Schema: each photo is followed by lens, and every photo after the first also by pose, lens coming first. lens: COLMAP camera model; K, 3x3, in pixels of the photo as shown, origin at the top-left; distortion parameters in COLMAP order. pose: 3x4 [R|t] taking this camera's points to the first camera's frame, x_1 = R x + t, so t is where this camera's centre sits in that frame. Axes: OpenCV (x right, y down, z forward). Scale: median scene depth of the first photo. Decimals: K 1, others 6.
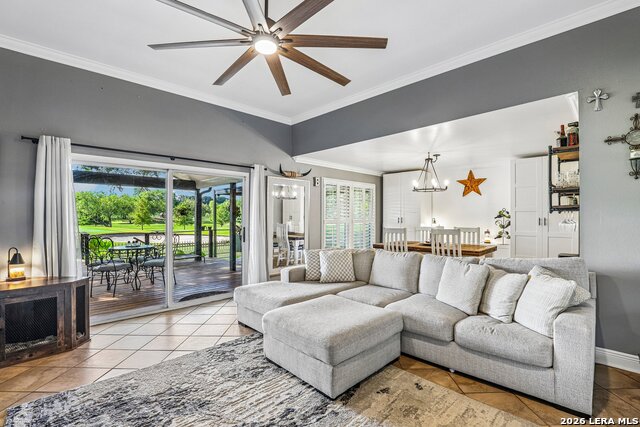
lens RADIAL K [[294.2, 0, 323.5], [0, 294.2, 213.6], [0, 0, 1]] dist [-0.021815, 0.000283]
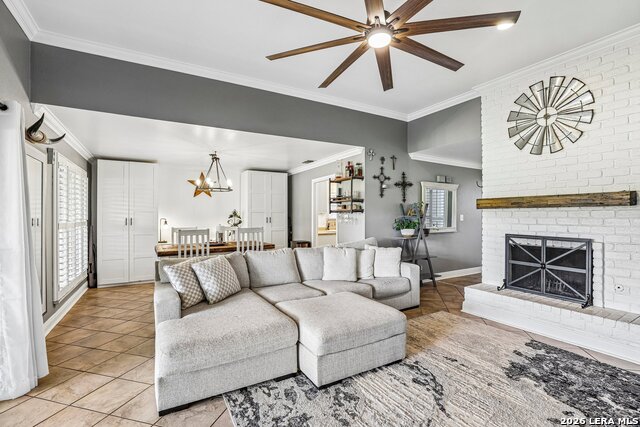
lens RADIAL K [[294.2, 0, 321.6], [0, 294.2, 216.6], [0, 0, 1]] dist [-0.021815, 0.000283]
pose [[0.246355, -0.004077, 0.969171, -0.815758], [-0.003125, 0.999983, 0.005001, 0.008025], [-0.969175, -0.004261, 0.246338, 0.657009]]
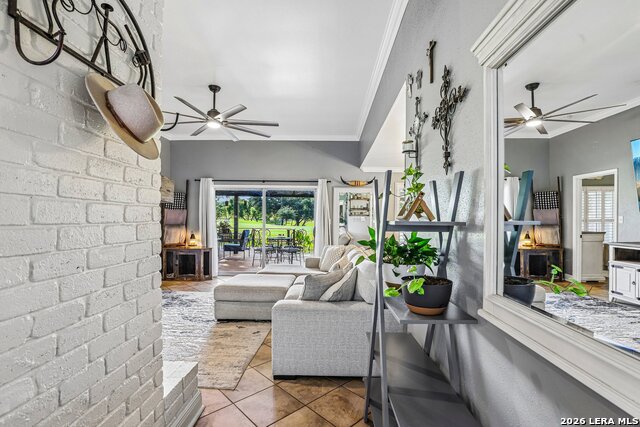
lens RADIAL K [[294.2, 0, 319.0], [0, 294.2, 218.9], [0, 0, 1]] dist [-0.021815, 0.000283]
pose [[0.687607, 0.004646, -0.726068, 1.135252], [-0.007630, 0.999971, -0.000827, 0.018383], [0.726043, 0.006109, 0.687622, 0.155883]]
